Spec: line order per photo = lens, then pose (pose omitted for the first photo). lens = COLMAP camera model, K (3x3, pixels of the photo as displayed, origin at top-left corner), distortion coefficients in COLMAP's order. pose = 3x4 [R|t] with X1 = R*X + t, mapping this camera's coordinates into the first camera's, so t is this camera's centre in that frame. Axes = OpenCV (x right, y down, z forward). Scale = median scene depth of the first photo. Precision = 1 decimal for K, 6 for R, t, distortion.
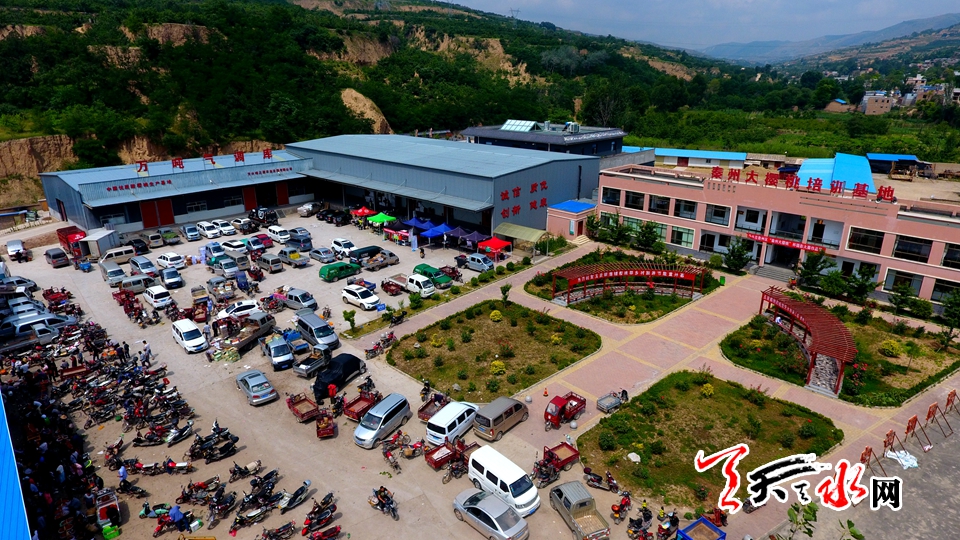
lens RADIAL K [[560.9, 0, 486.7], [0, 560.9, 263.5], [0, 0, 1]] dist [-0.005662, -0.000561]
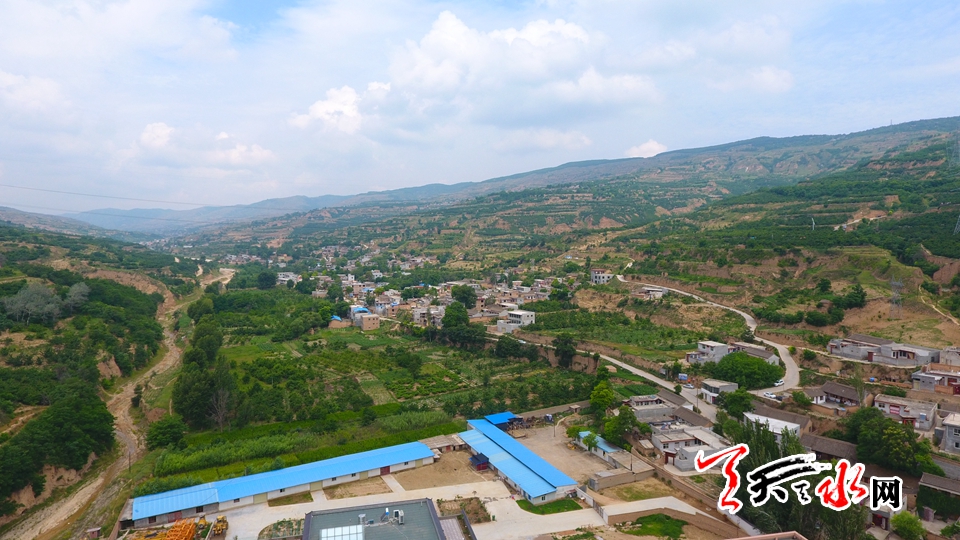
lens RADIAL K [[560.9, 0, 486.7], [0, 560.9, 263.5], [0, 0, 1]] dist [-0.005662, -0.000561]
pose [[0.553836, -0.041302, 0.831600, -0.830578], [0.269262, 0.953986, -0.131945, -0.743316], [-0.787885, 0.296994, 0.539473, 0.342178]]
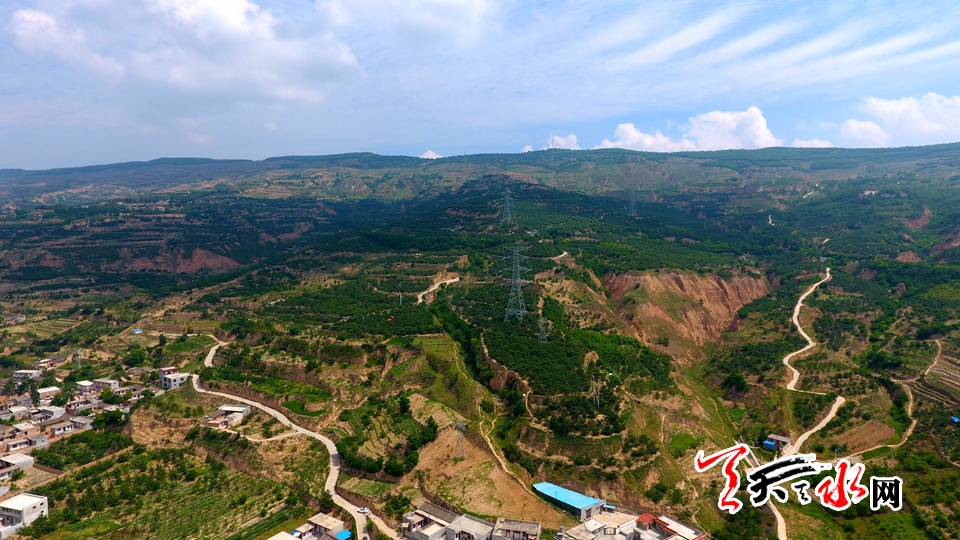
lens RADIAL K [[560.9, 0, 486.7], [0, 560.9, 263.5], [0, 0, 1]] dist [-0.005662, -0.000561]
pose [[-0.070709, -0.056425, 0.995900, -0.130943], [0.317002, 0.945369, 0.076069, -1.585047], [-0.945785, 0.321081, -0.048959, -0.059337]]
